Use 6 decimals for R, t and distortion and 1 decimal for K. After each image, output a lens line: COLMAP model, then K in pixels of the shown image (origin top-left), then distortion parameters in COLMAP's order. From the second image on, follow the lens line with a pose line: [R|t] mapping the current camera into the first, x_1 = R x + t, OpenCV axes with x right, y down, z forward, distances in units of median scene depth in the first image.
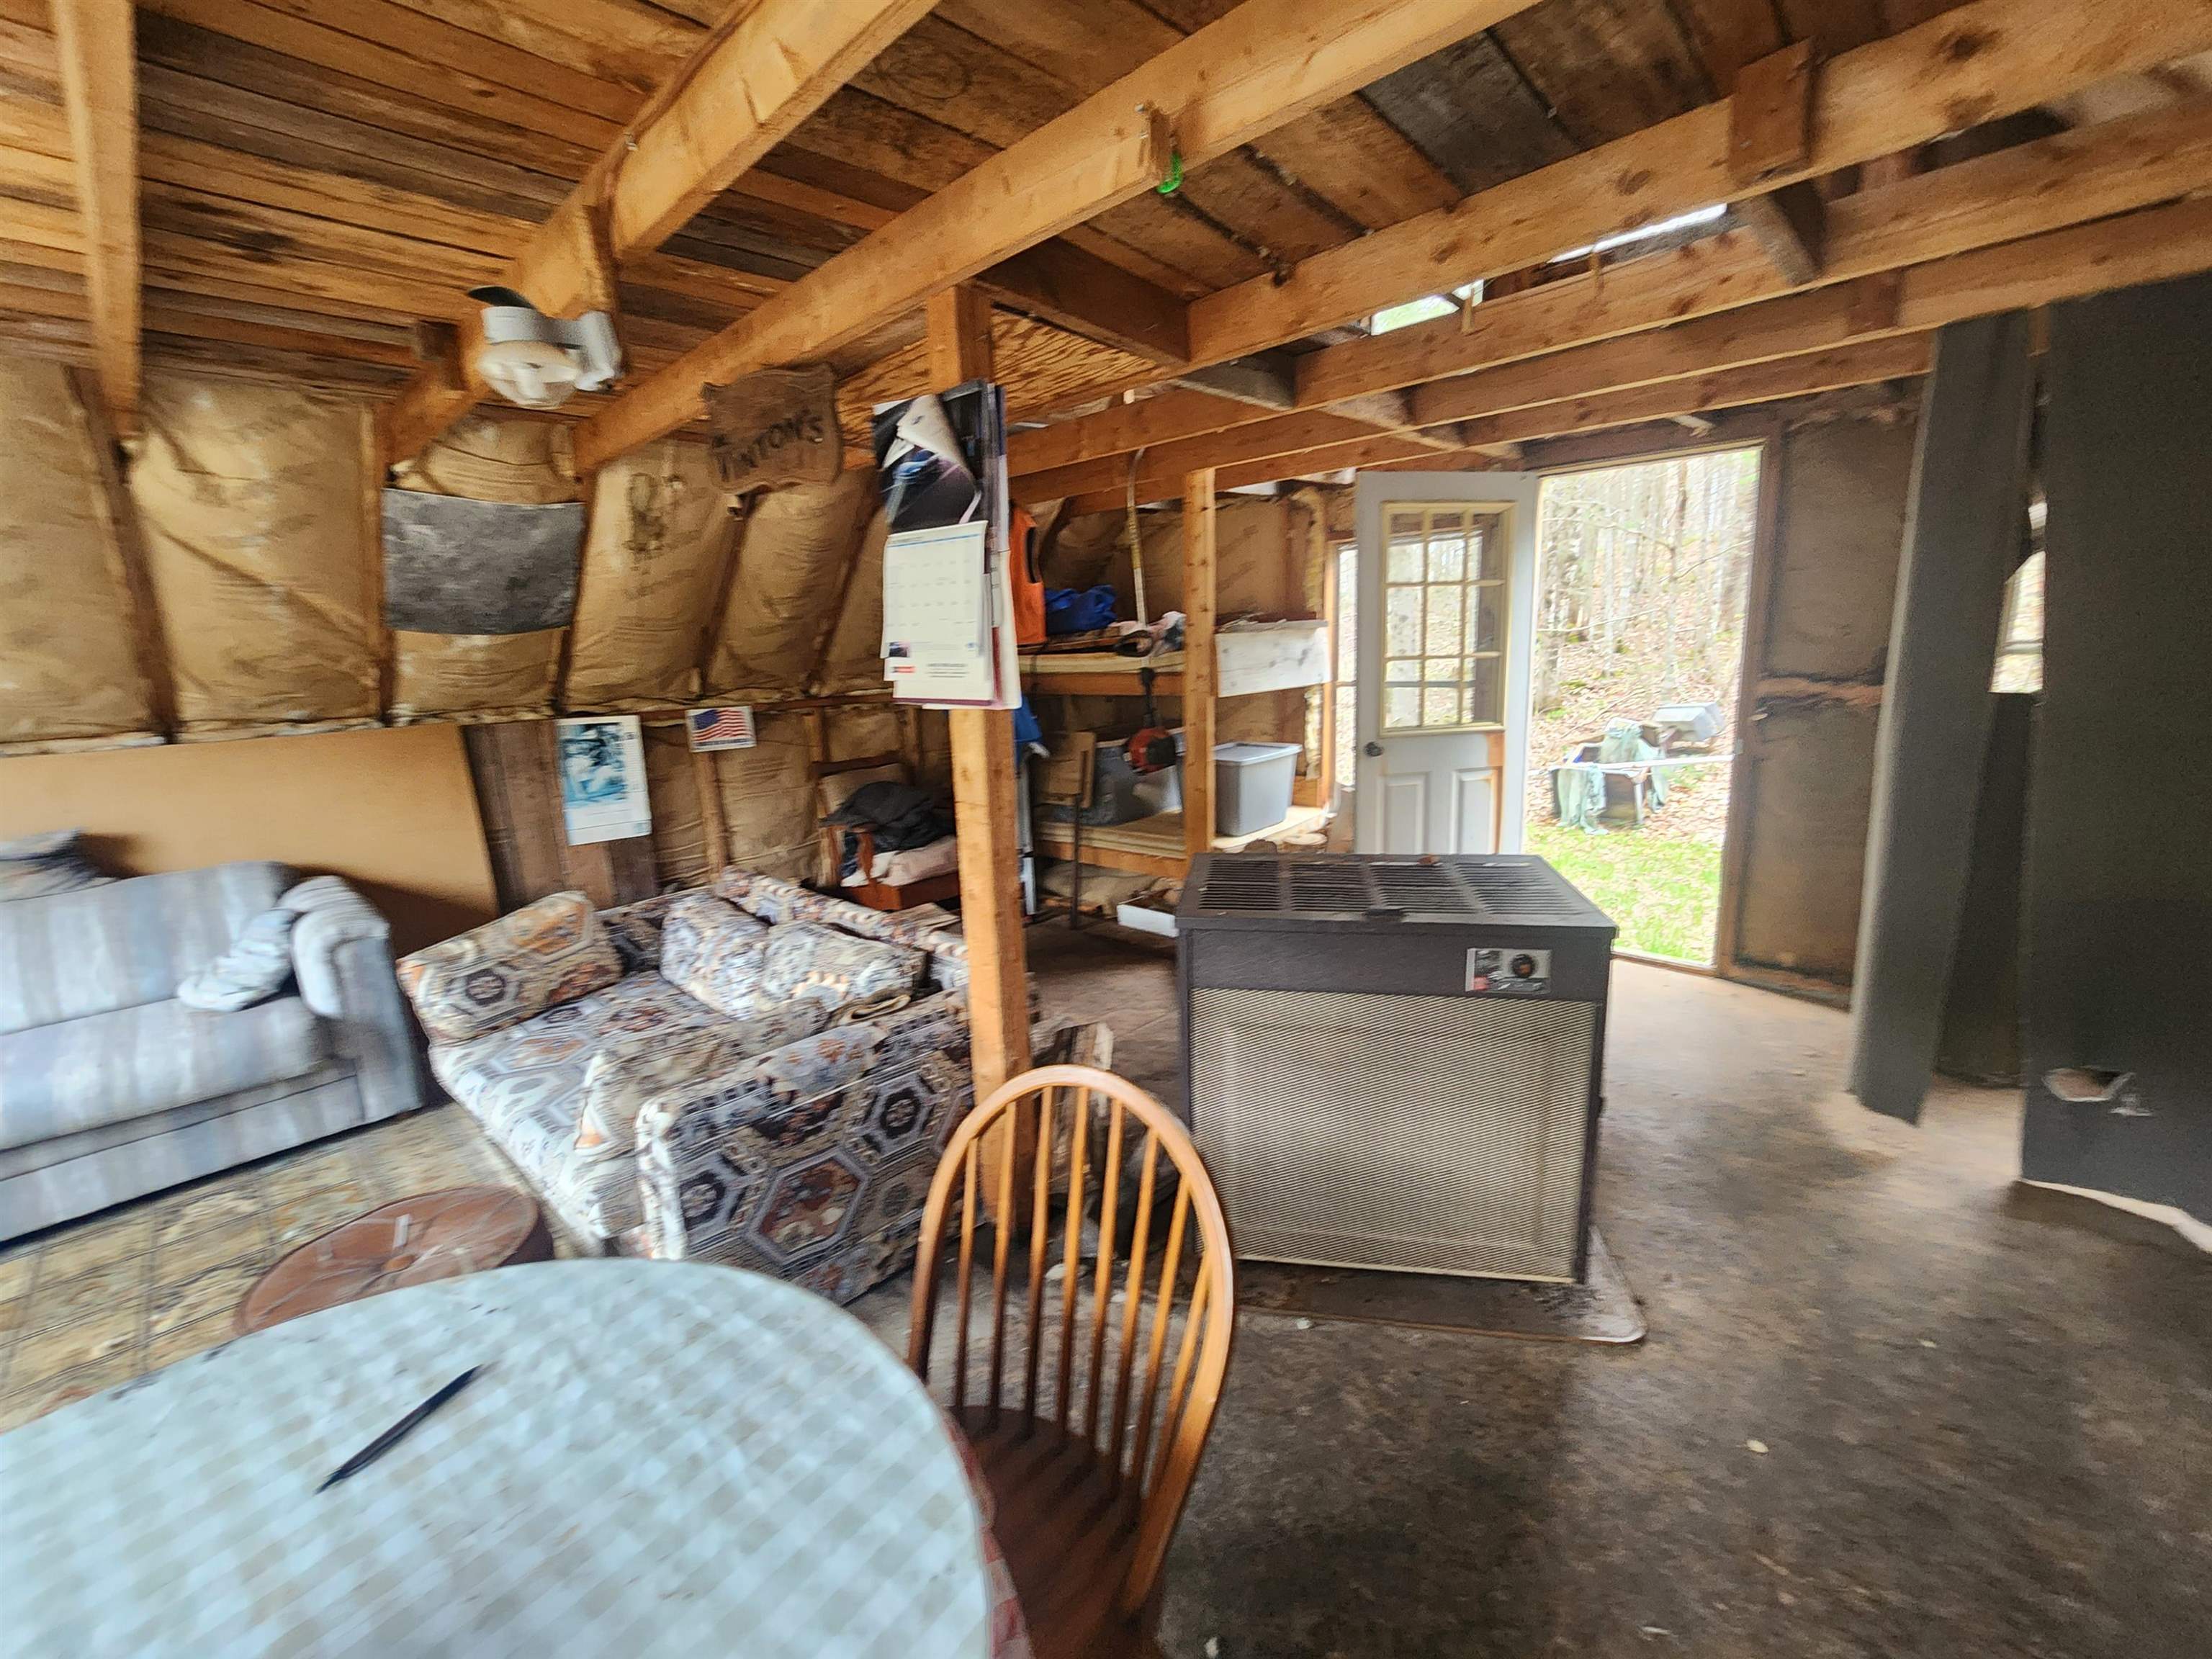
lens RADIAL K [[917.3, 0, 1115.5], [0, 917.3, 828.5], [0, 0, 1]] dist [-0.000694, 0.000650]
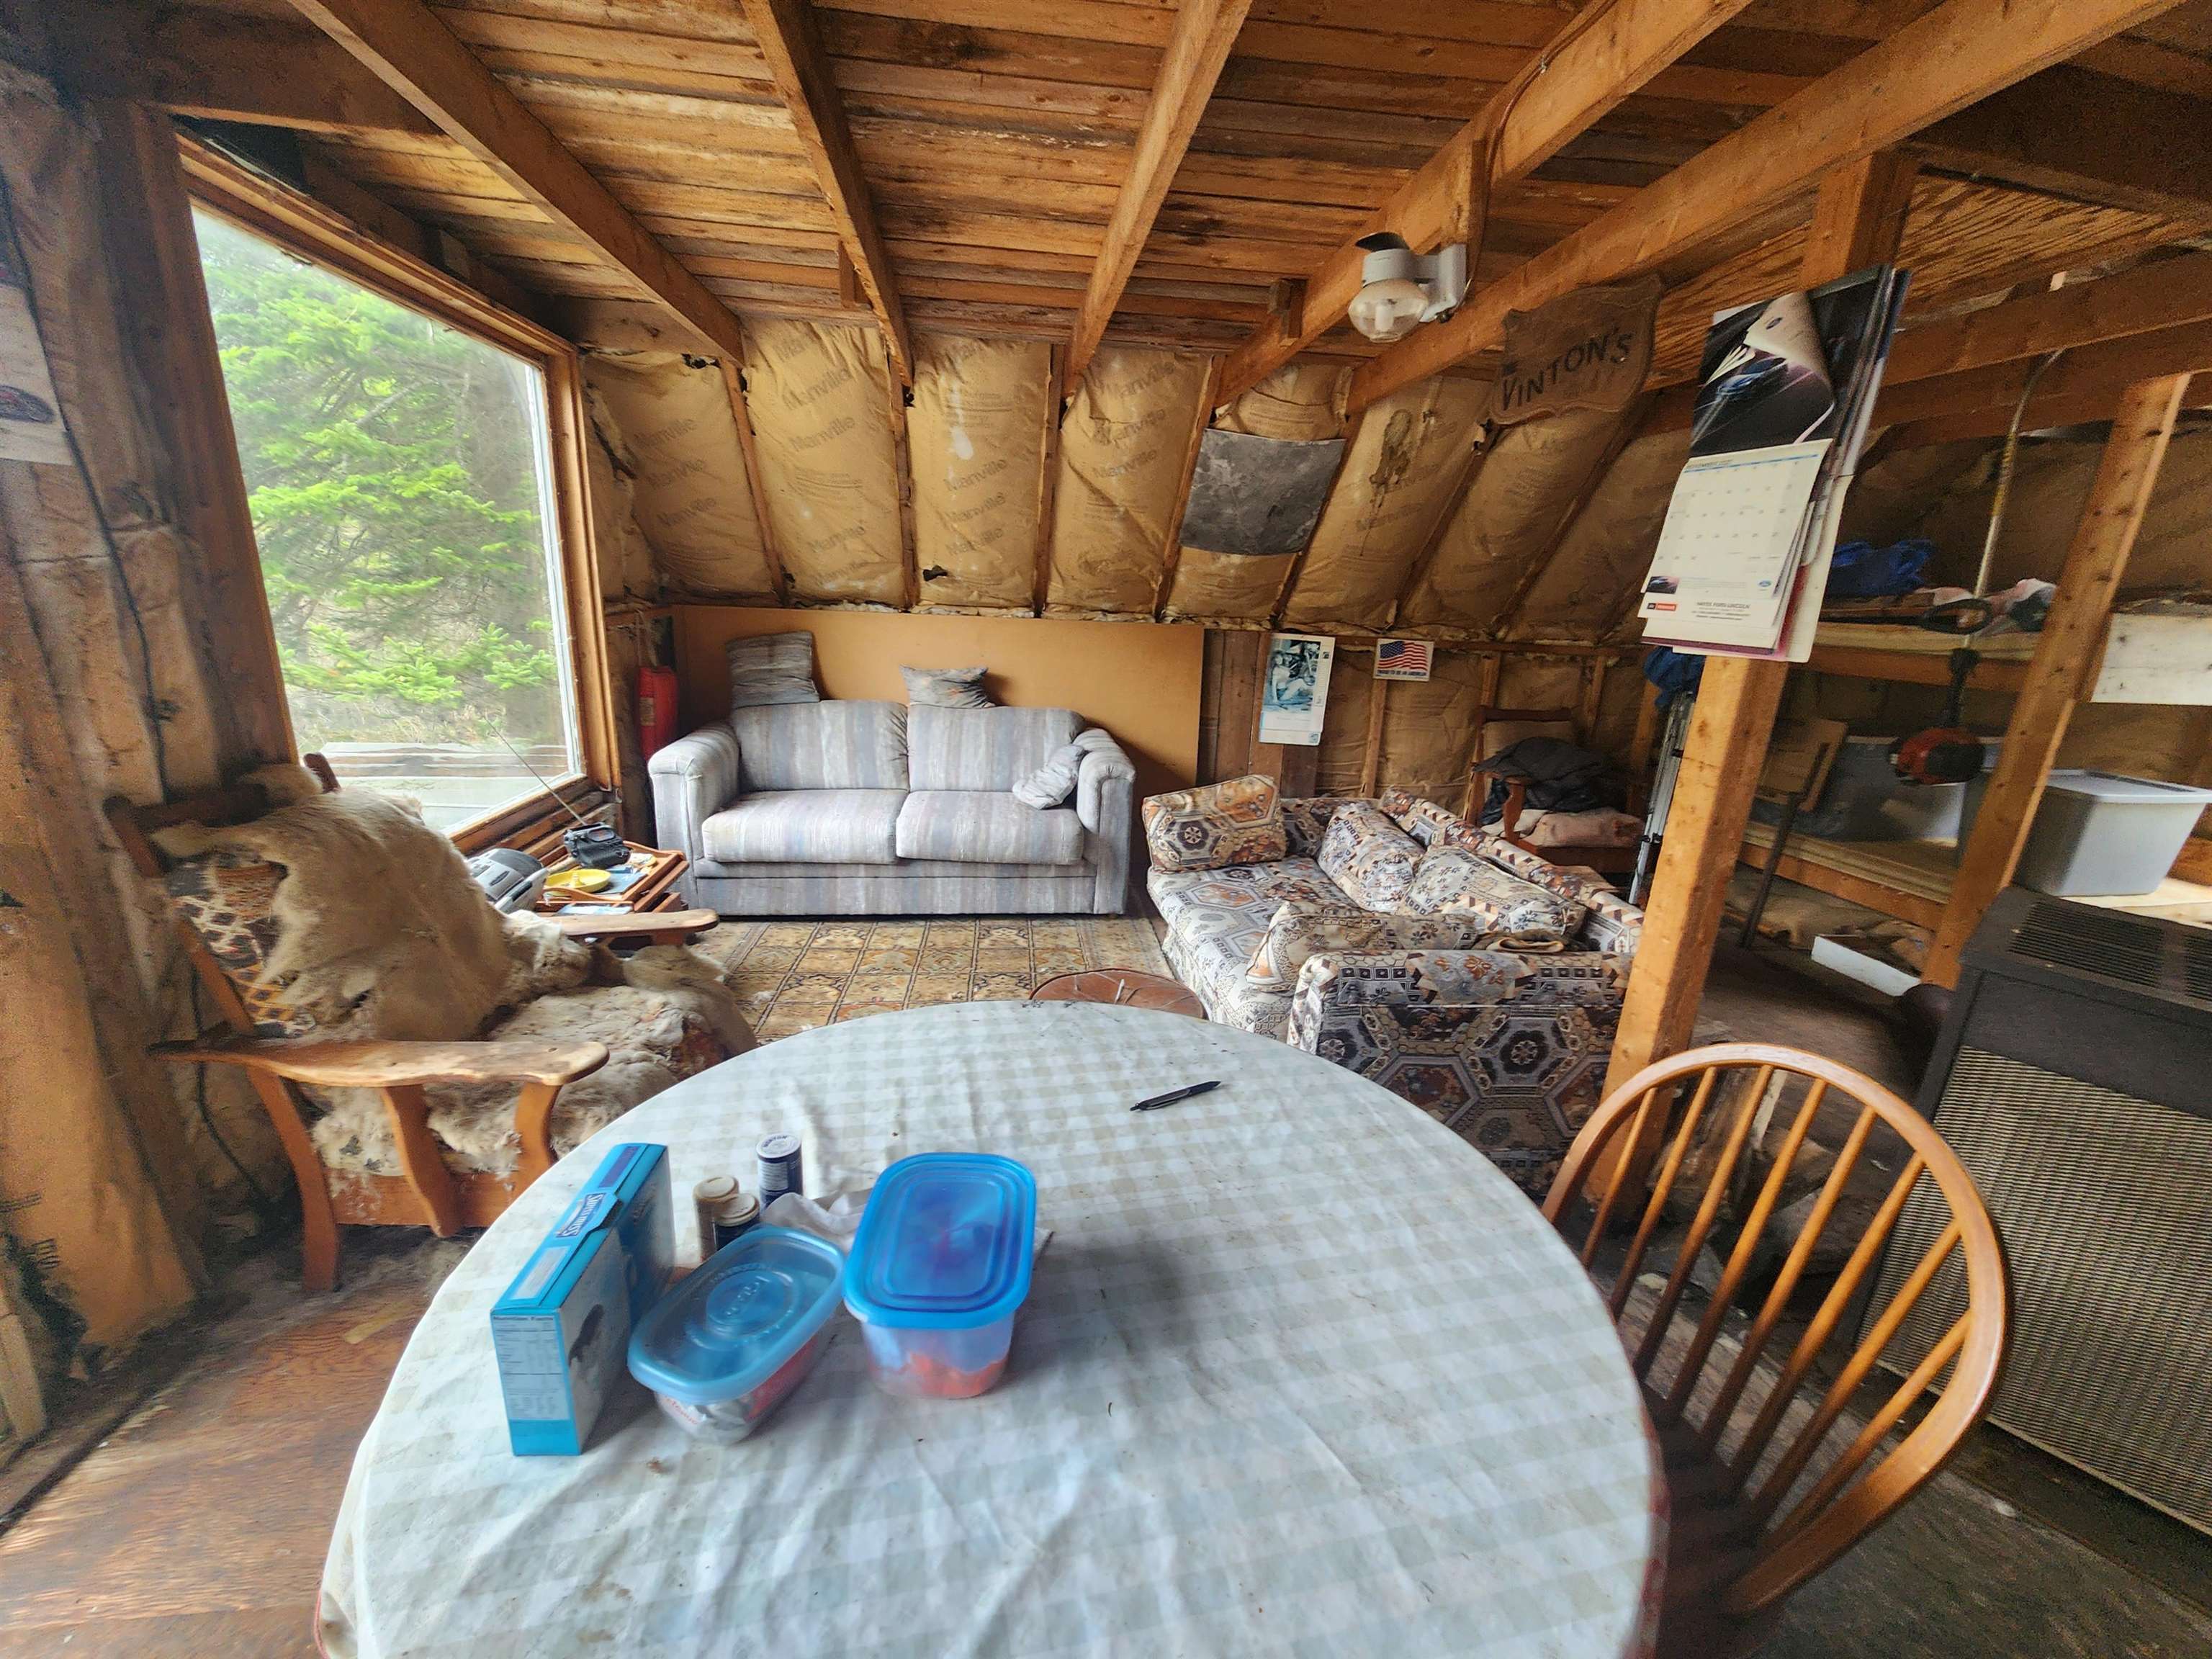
lens RADIAL K [[902.8, 0, 1101.6], [0, 902.8, 837.7], [0, 0, 1]] dist [-0.001487, -0.000362]
pose [[0.764415, 0.245251, -0.596256, -0.044894], [-0.205149, 0.969281, 0.135677, 0.034463], [0.611214, 0.018607, 0.791246, -0.051990]]
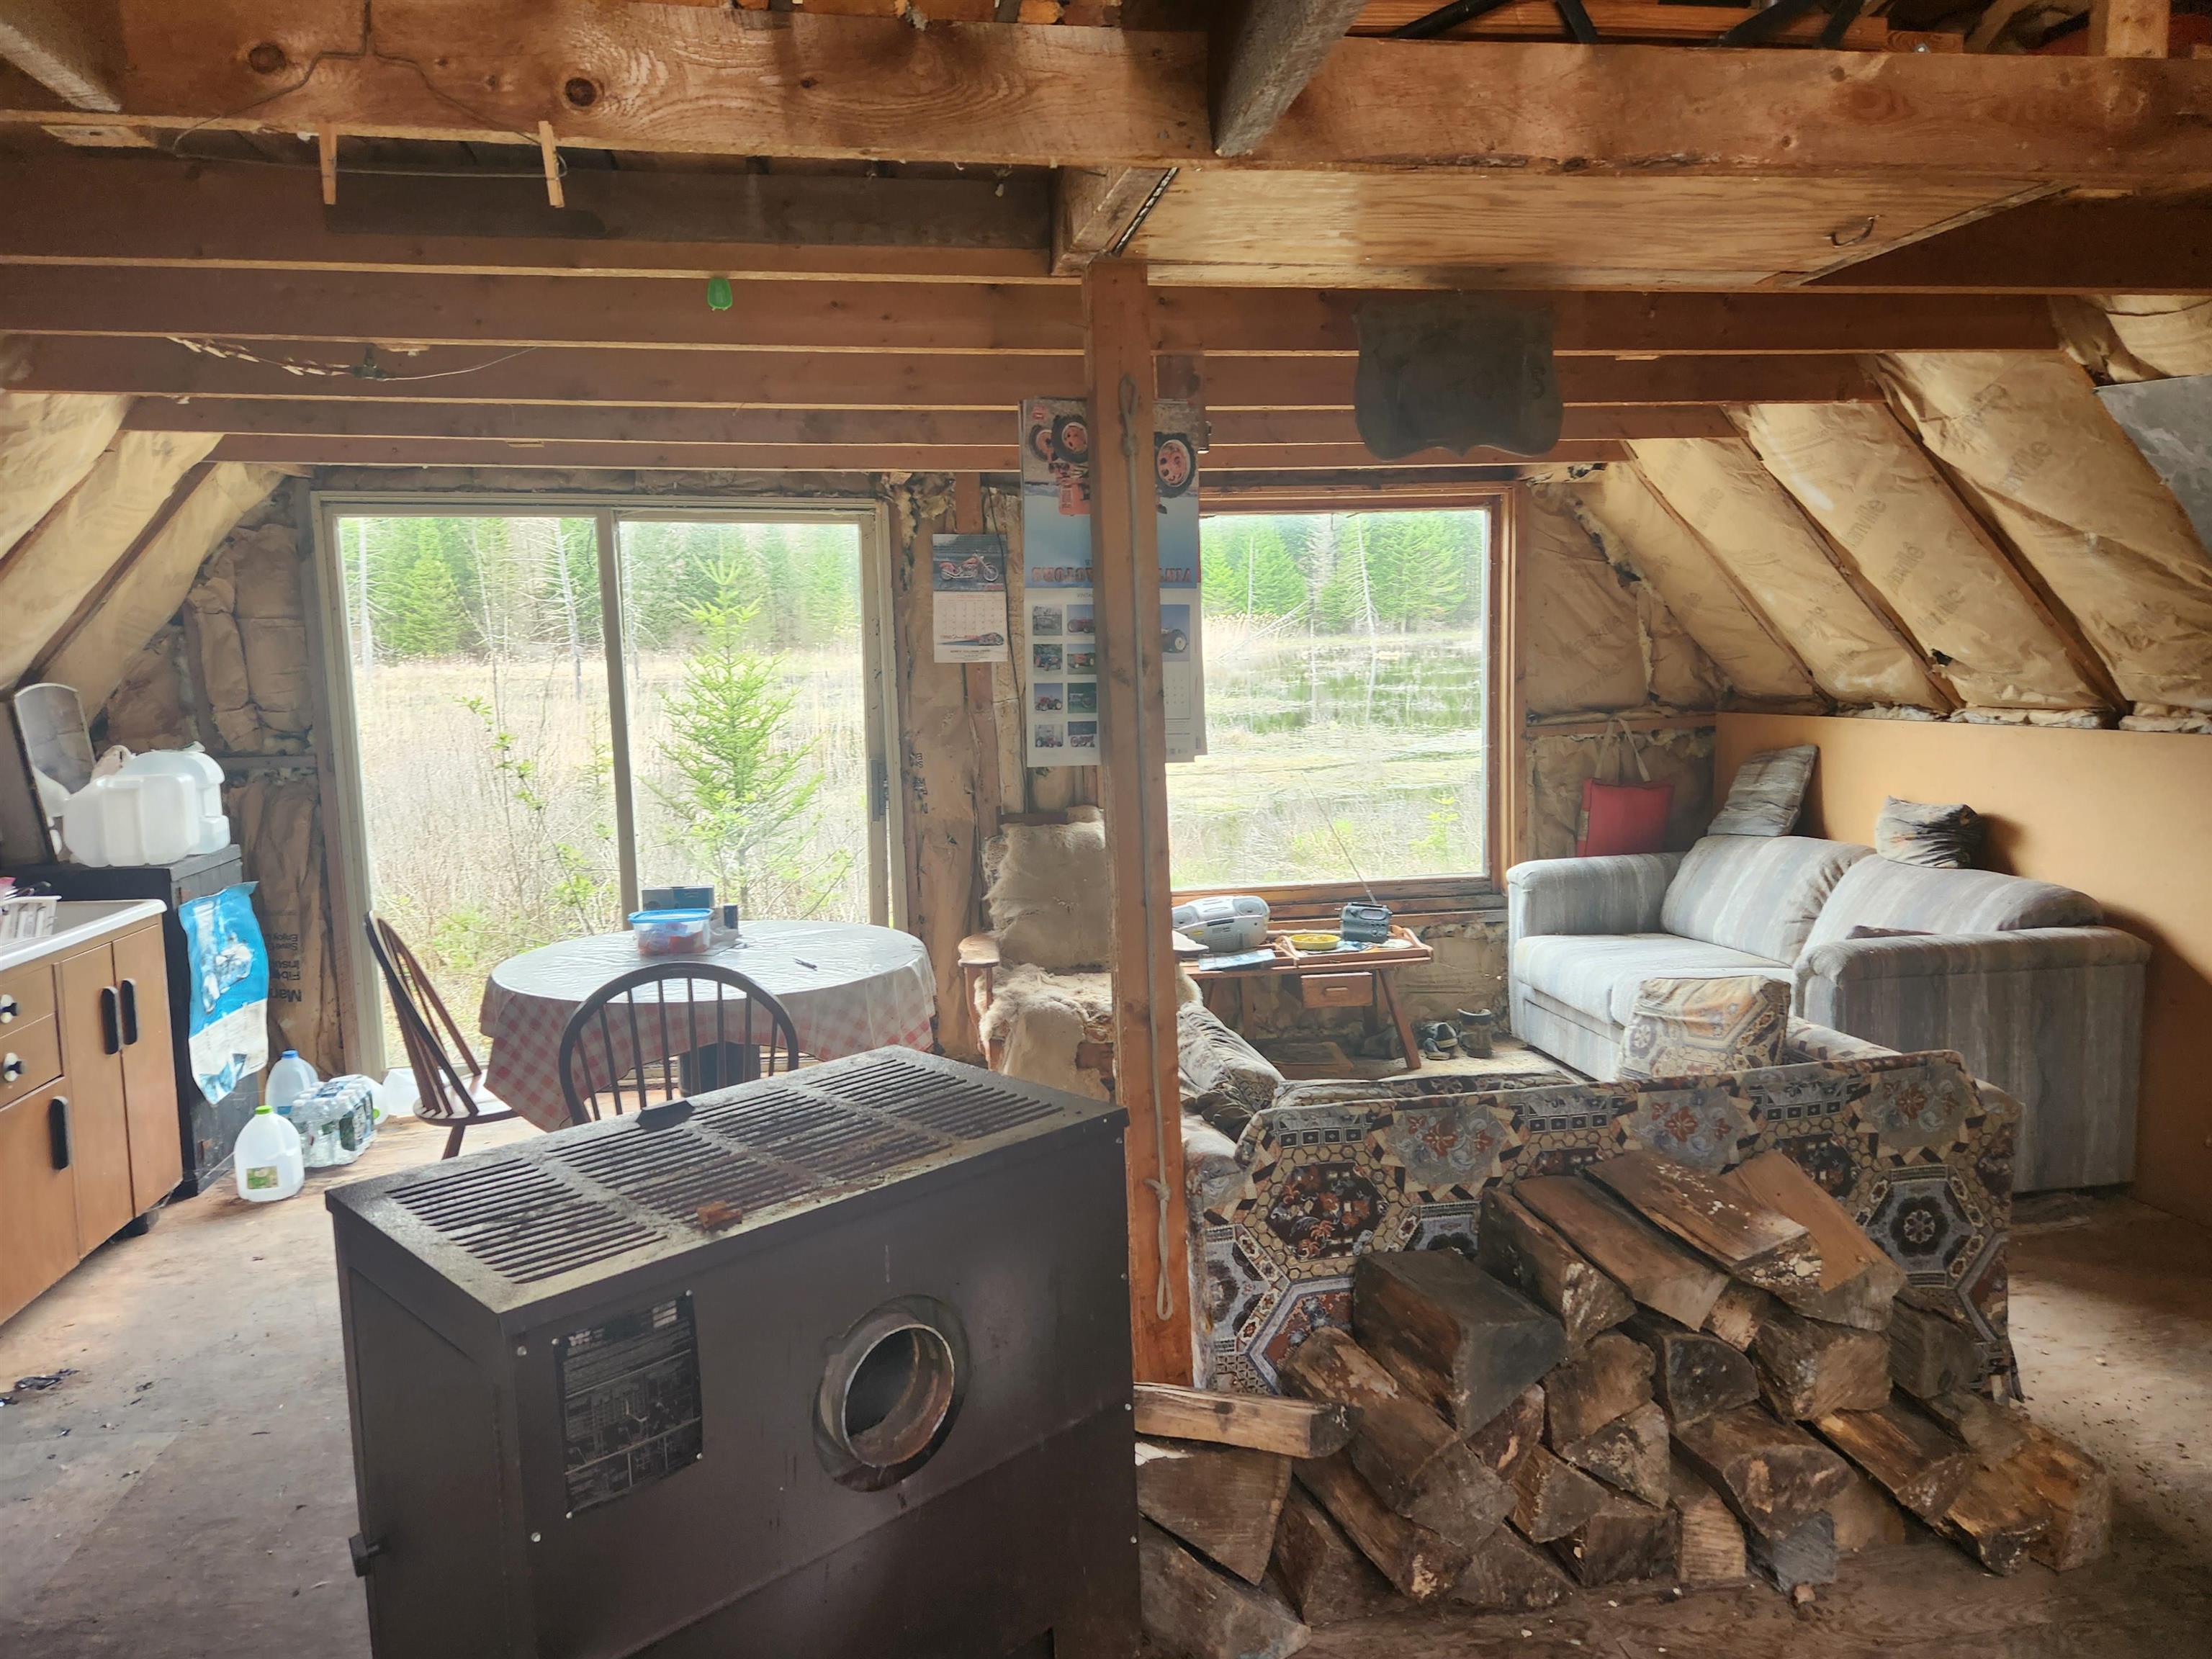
lens RADIAL K [[1492.8, 0, 1100.8], [0, 1492.8, 824.6], [0, 0, 1]] dist [0.064515, -0.057273]
pose [[-0.602246, 0.145401, -0.784958, 0.689552], [-0.109584, 0.958908, 0.261699, -0.326149], [0.790754, 0.243626, -0.561565, 1.334181]]
